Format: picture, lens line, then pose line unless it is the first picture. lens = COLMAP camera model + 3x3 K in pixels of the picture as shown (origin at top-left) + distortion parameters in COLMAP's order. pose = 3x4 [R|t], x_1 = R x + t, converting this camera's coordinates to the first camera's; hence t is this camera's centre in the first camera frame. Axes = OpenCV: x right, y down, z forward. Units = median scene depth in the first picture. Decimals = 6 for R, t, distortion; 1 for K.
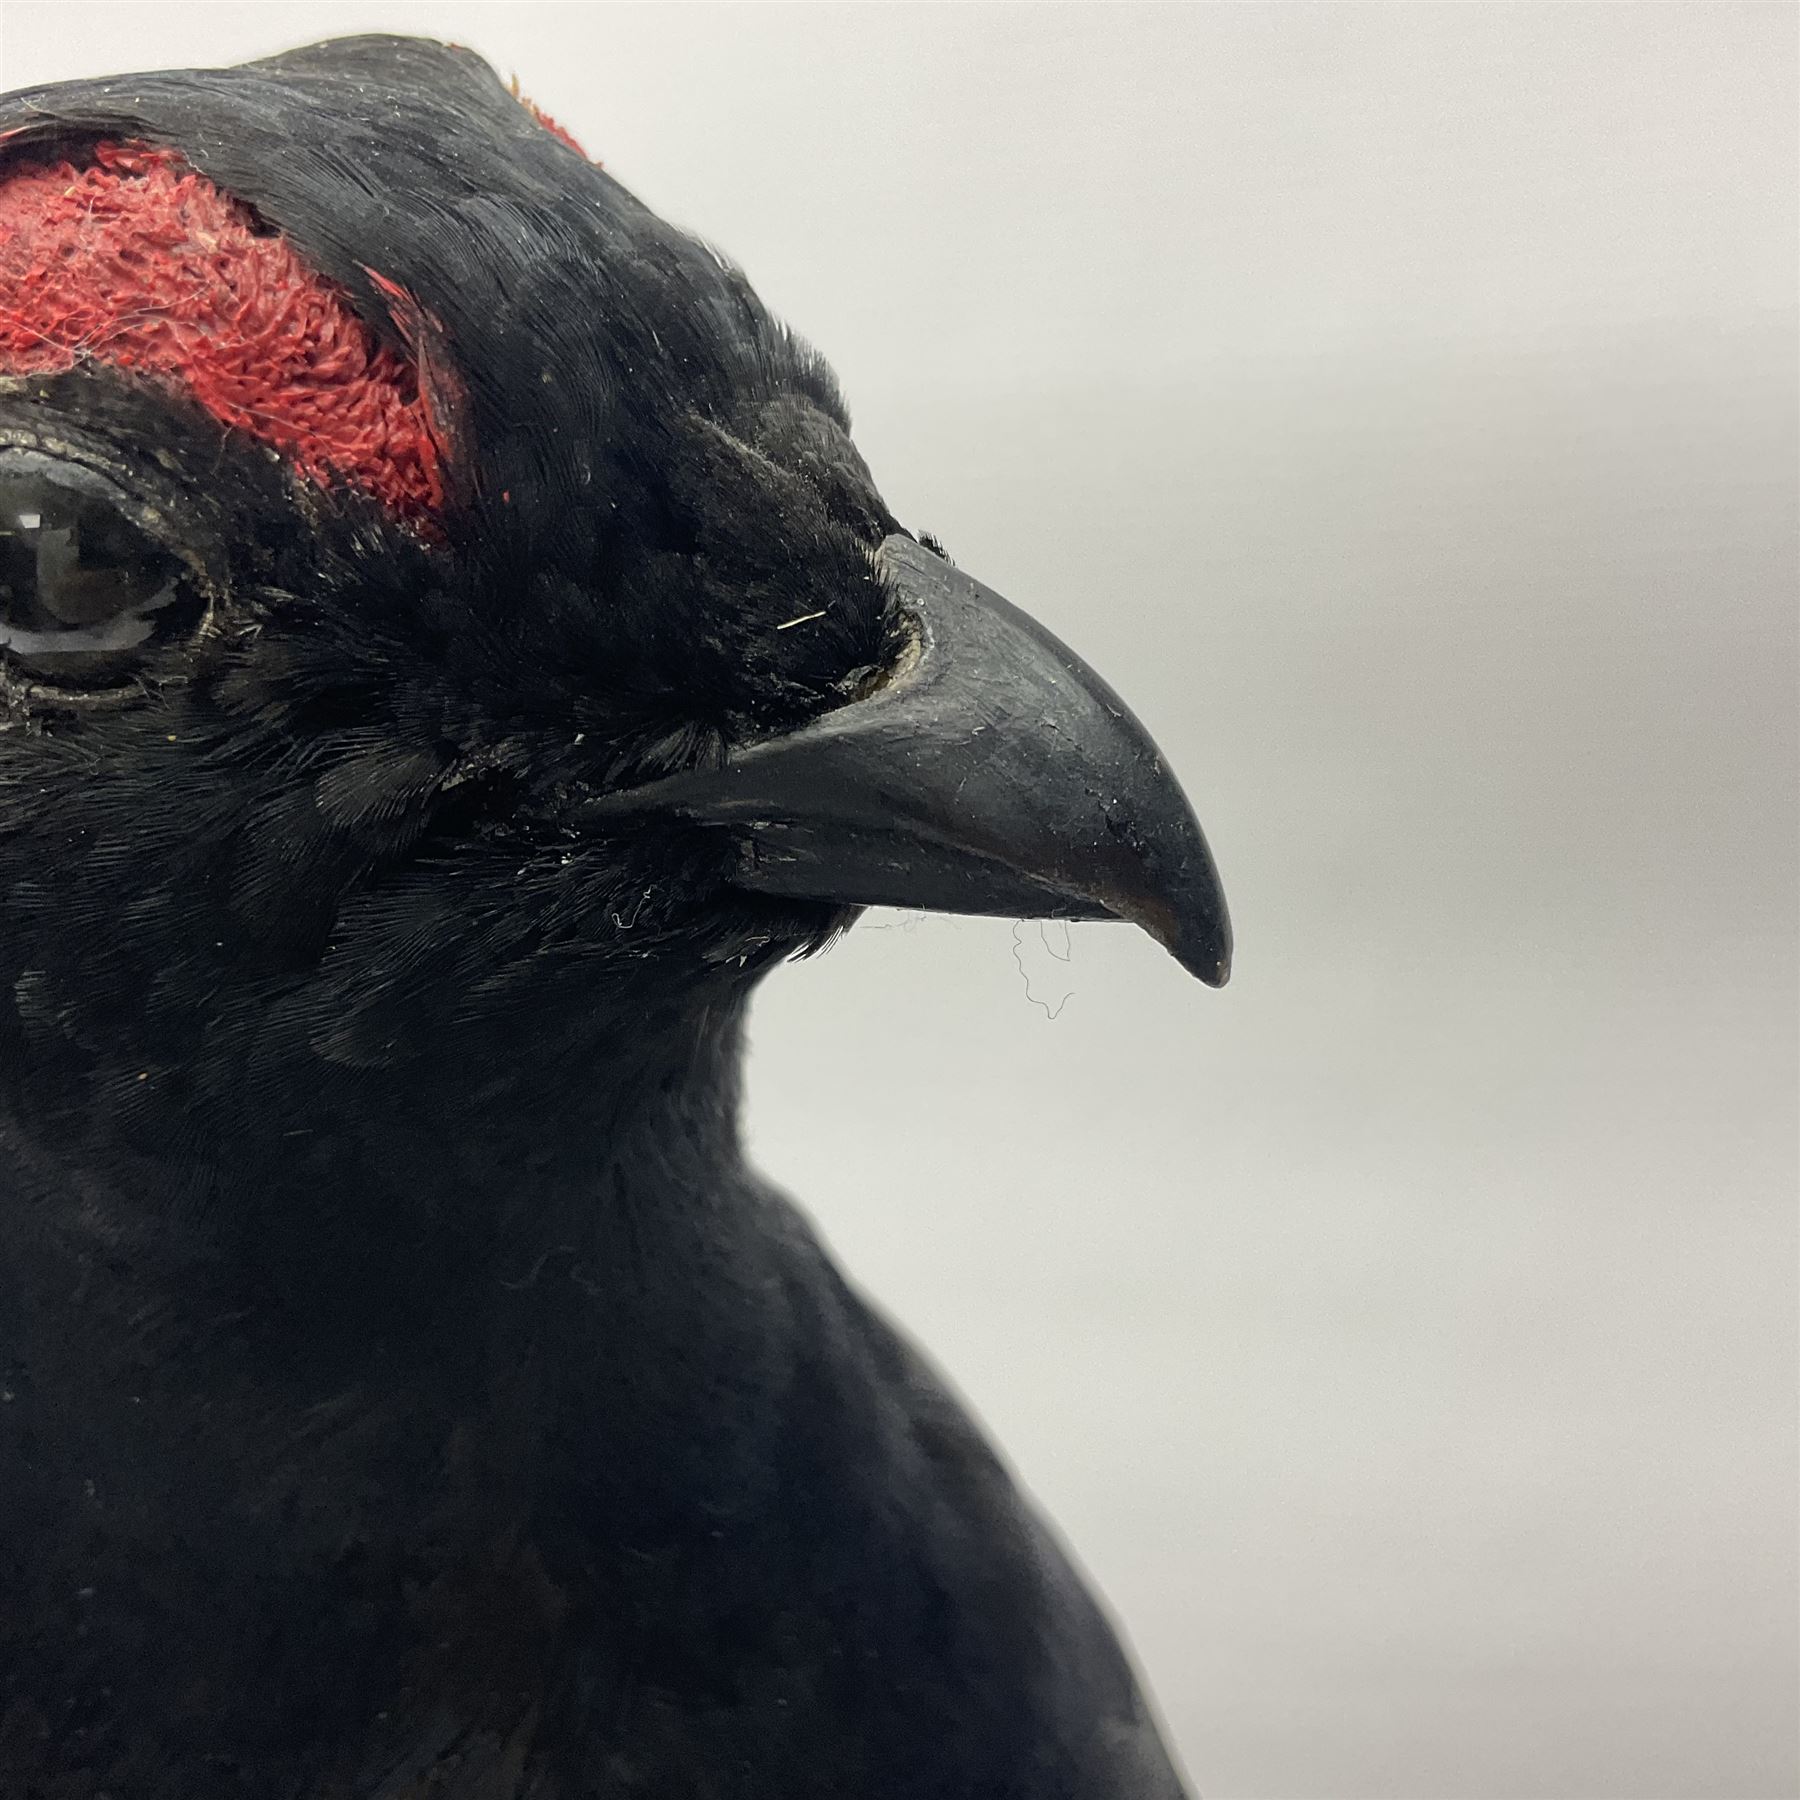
lens RADIAL K [[2046.5, 0, 900.0], [0, 2046.5, 900.0], [0, 0, 1]] dist [0.134198, -0.352345]
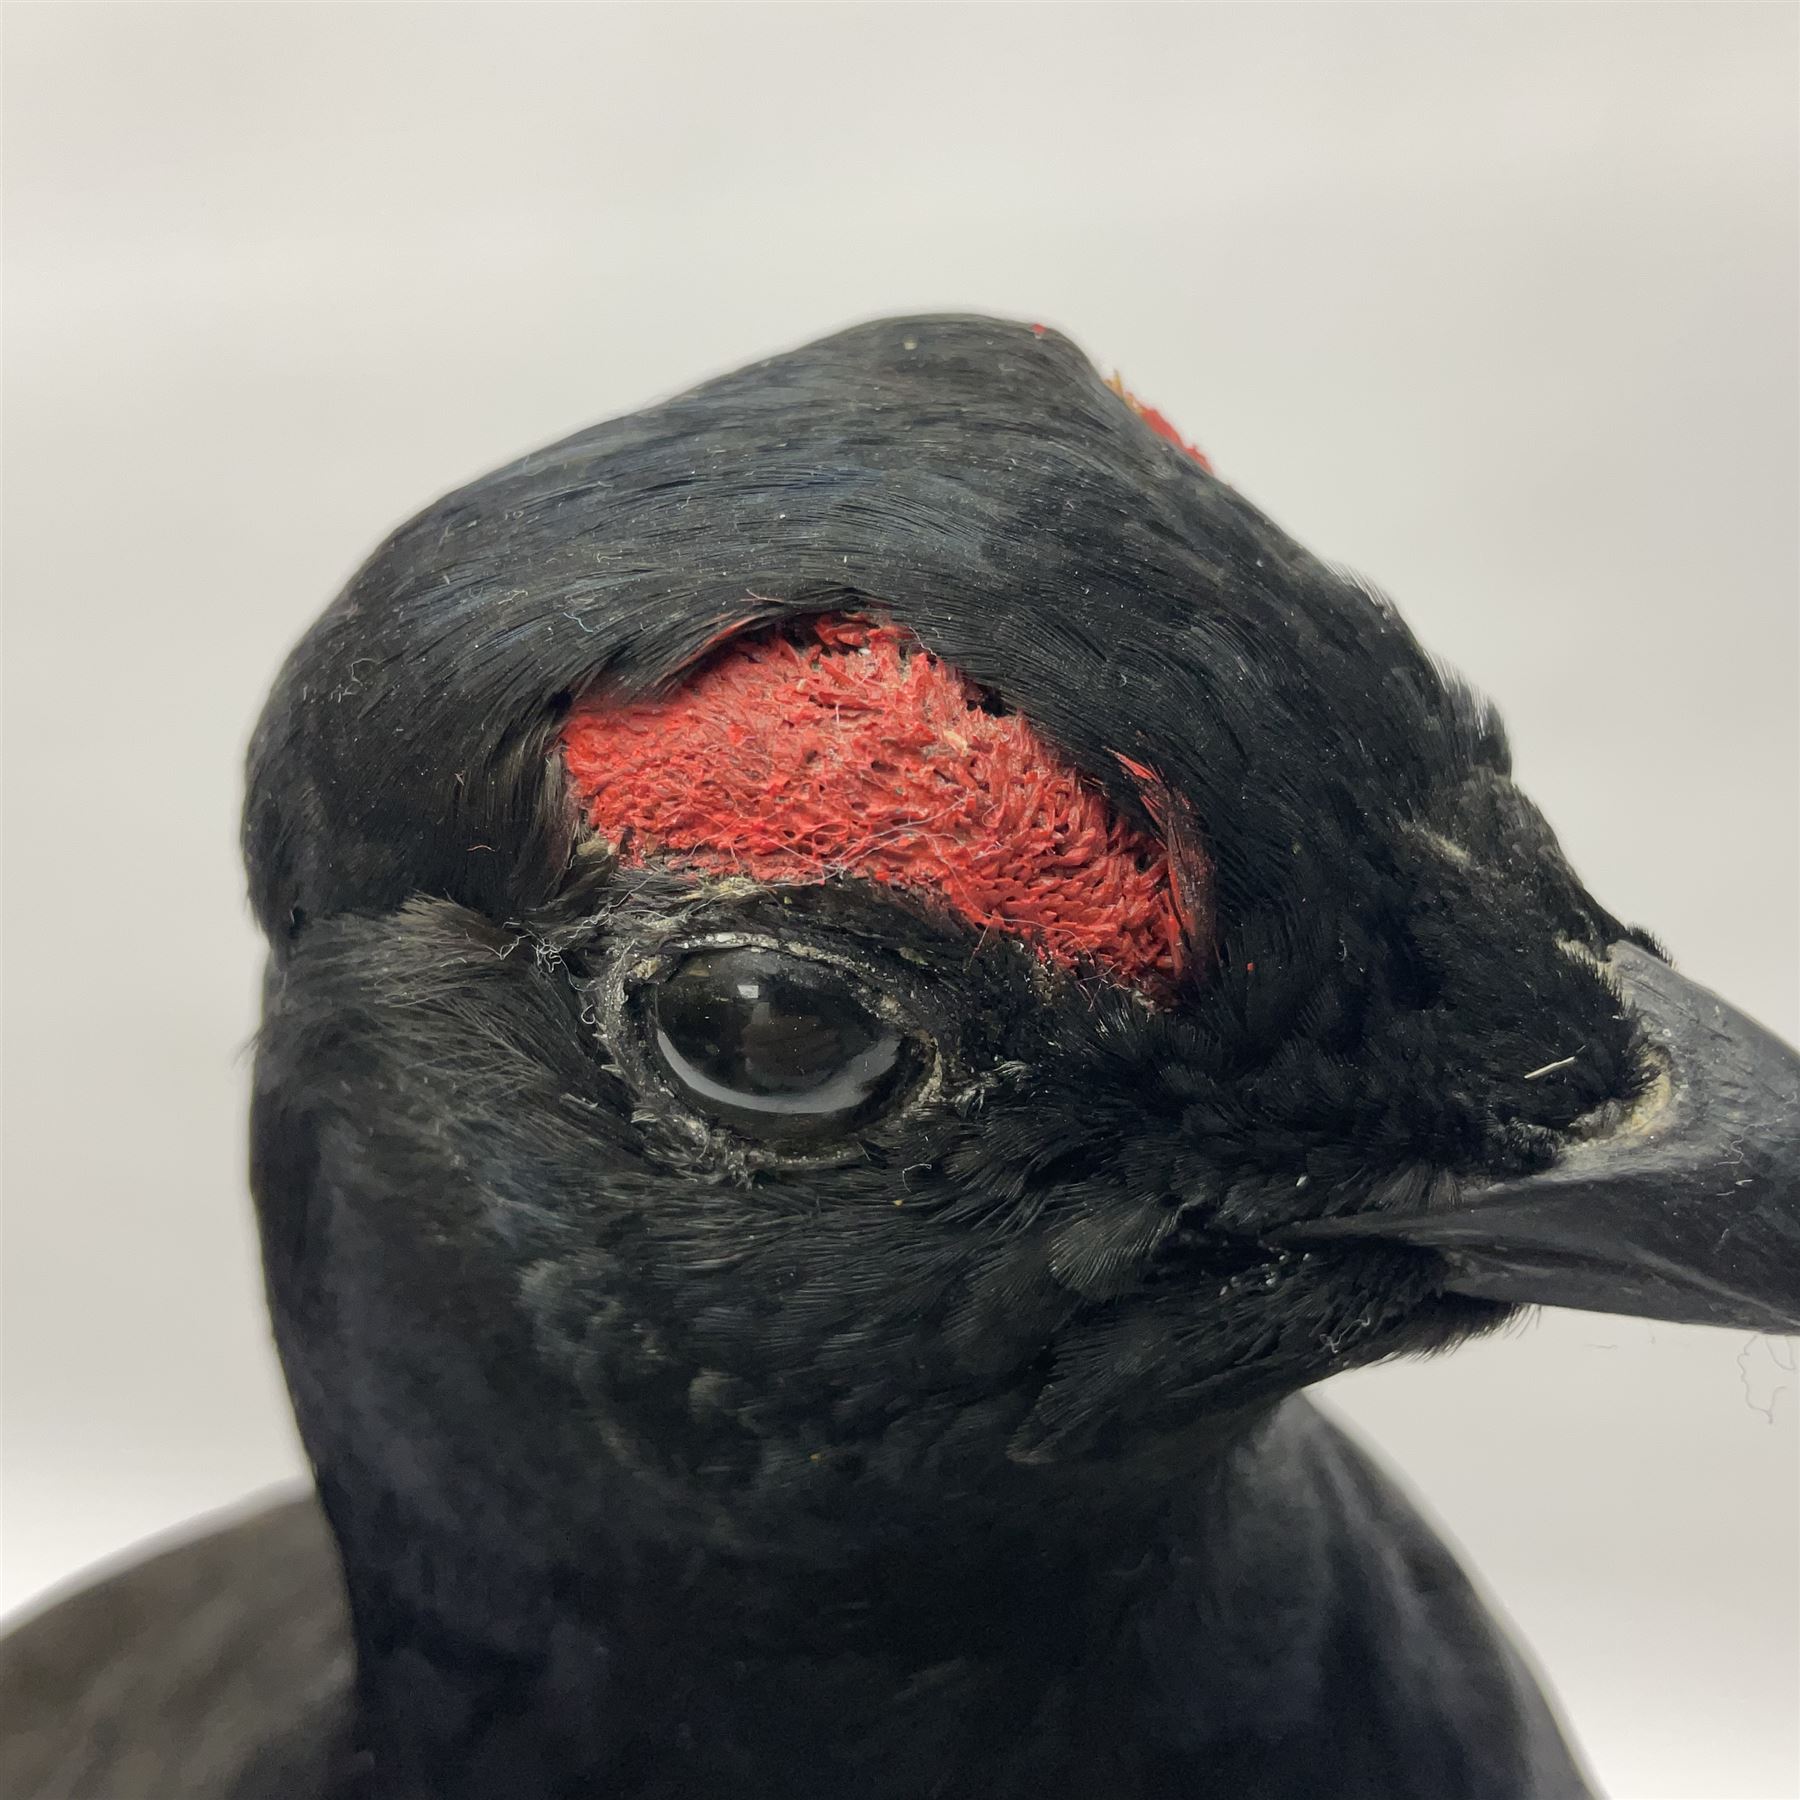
lens RADIAL K [[2046.5, 0, 900.0], [0, 2046.5, 900.0], [0, 0, 1]] dist [0.134198, -0.352345]
pose [[0.998864, -0.033703, -0.033672, -0.322530], [0.038316, 0.988341, 0.147358, -0.375619], [0.028313, -0.148481, 0.988510, 0.057729]]
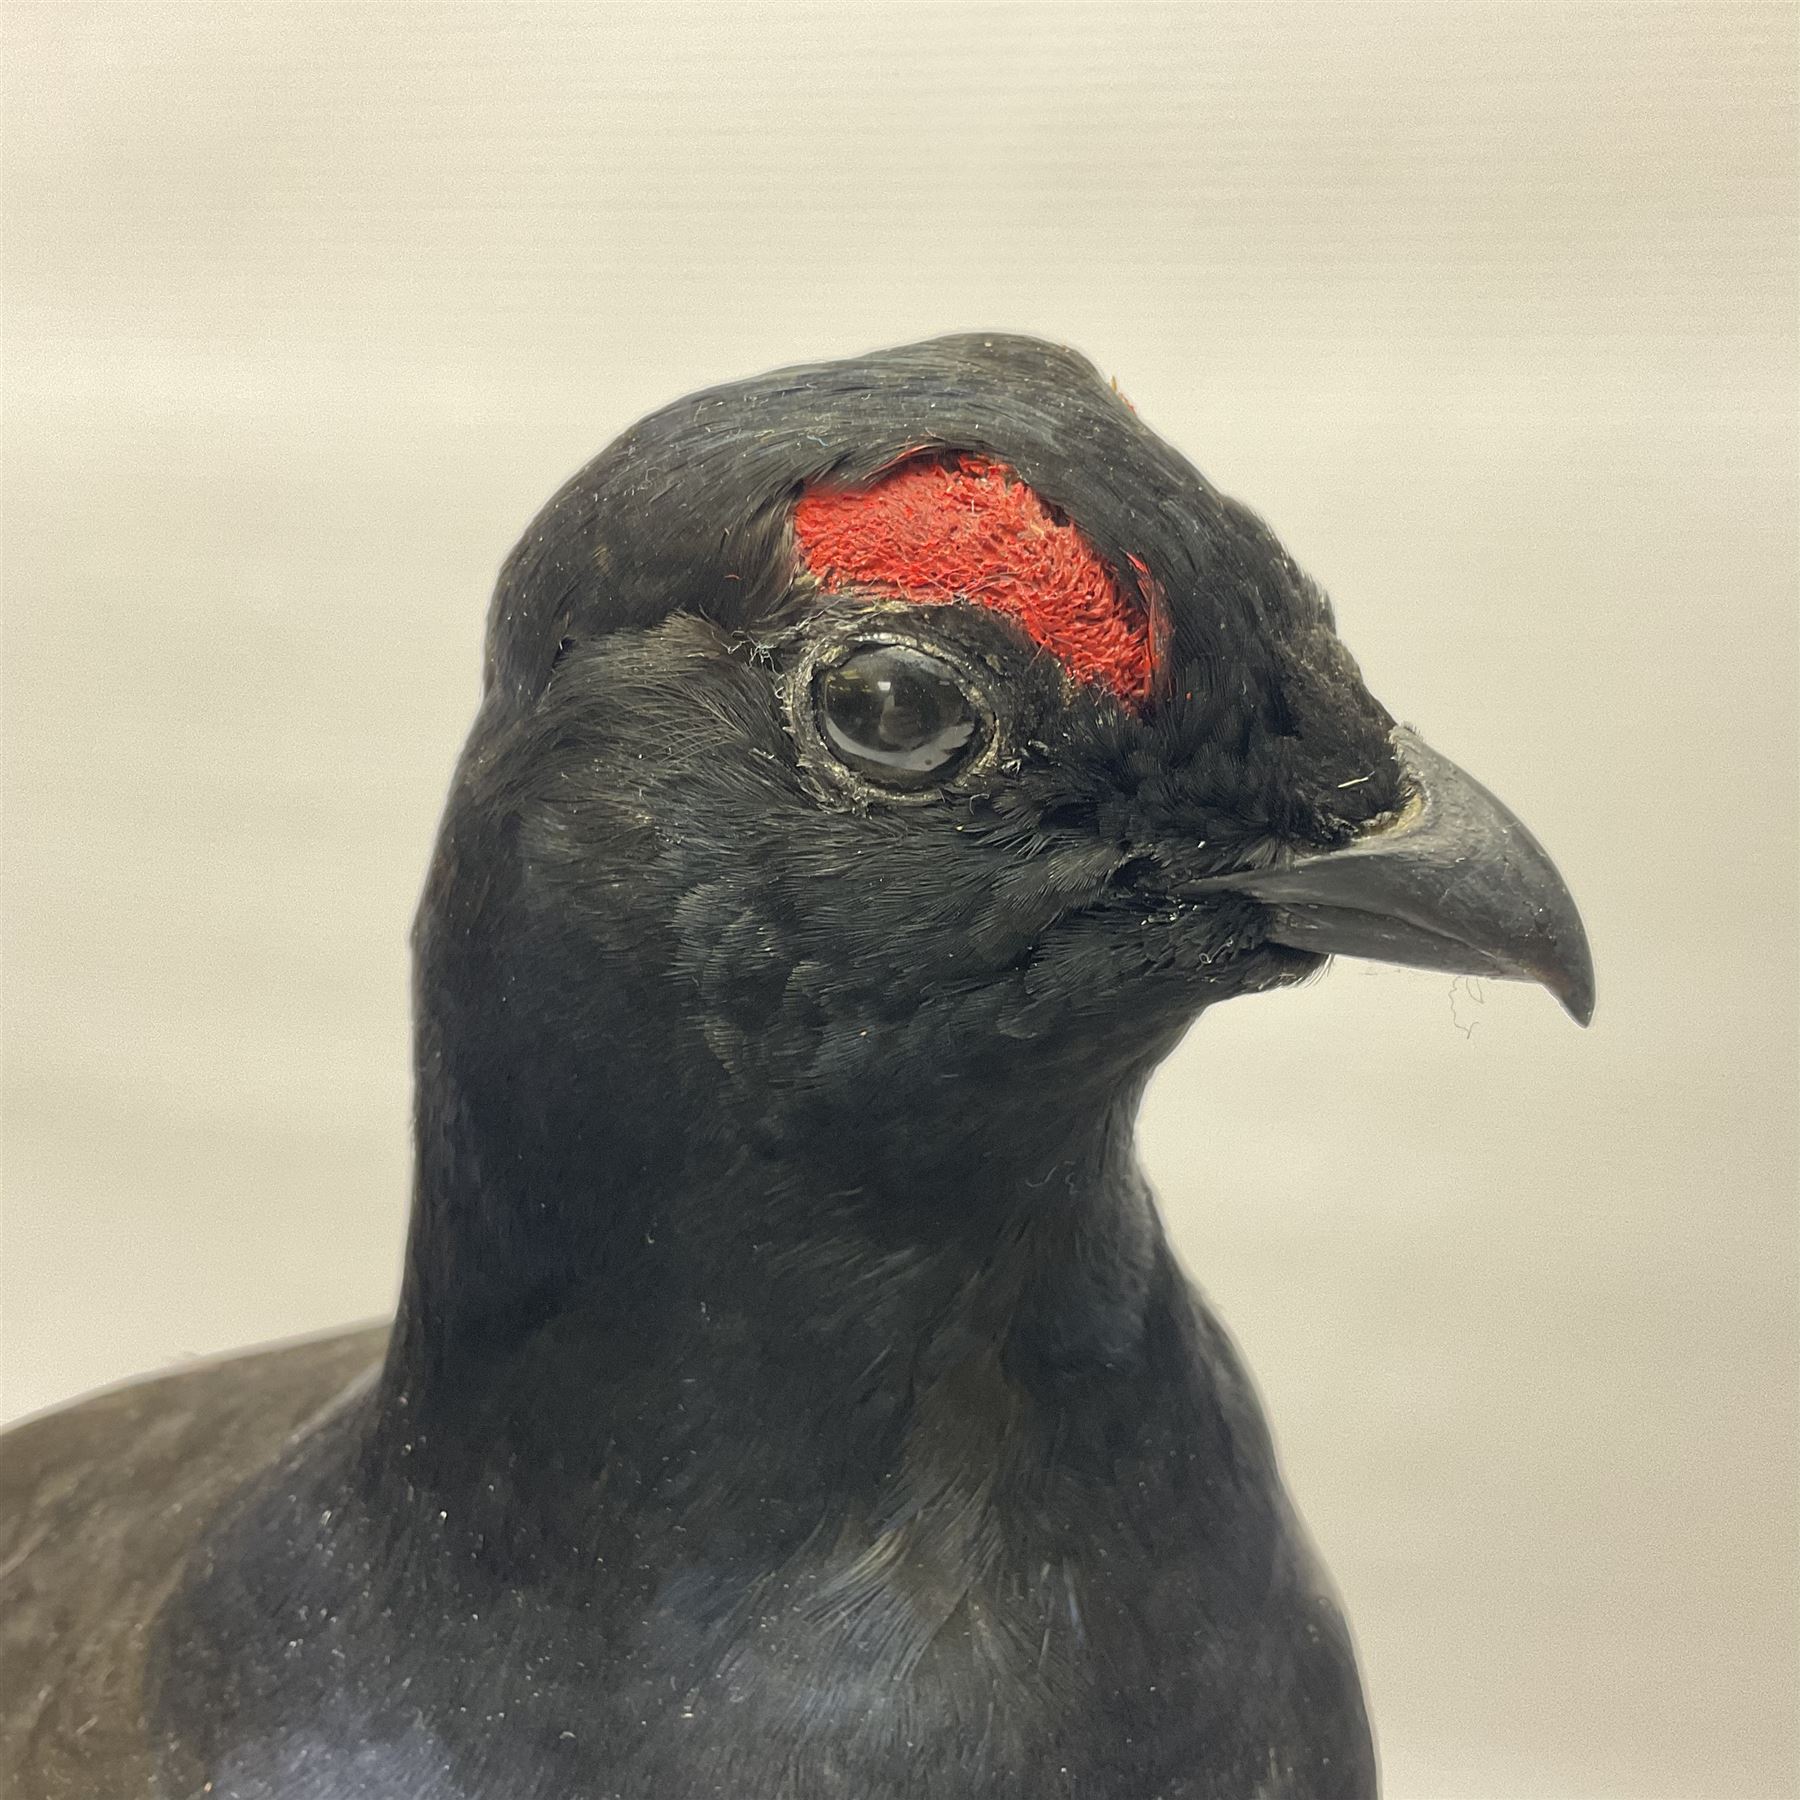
lens RADIAL K [[2046.5, 0, 900.0], [0, 2046.5, 900.0], [0, 0, 1]] dist [0.134198, -0.352345]
pose [[0.993762, 0.070470, 0.086432, -0.546112], [-0.072771, 0.997065, 0.023768, -0.058854], [-0.084504, -0.029909, 0.995974, -0.587407]]
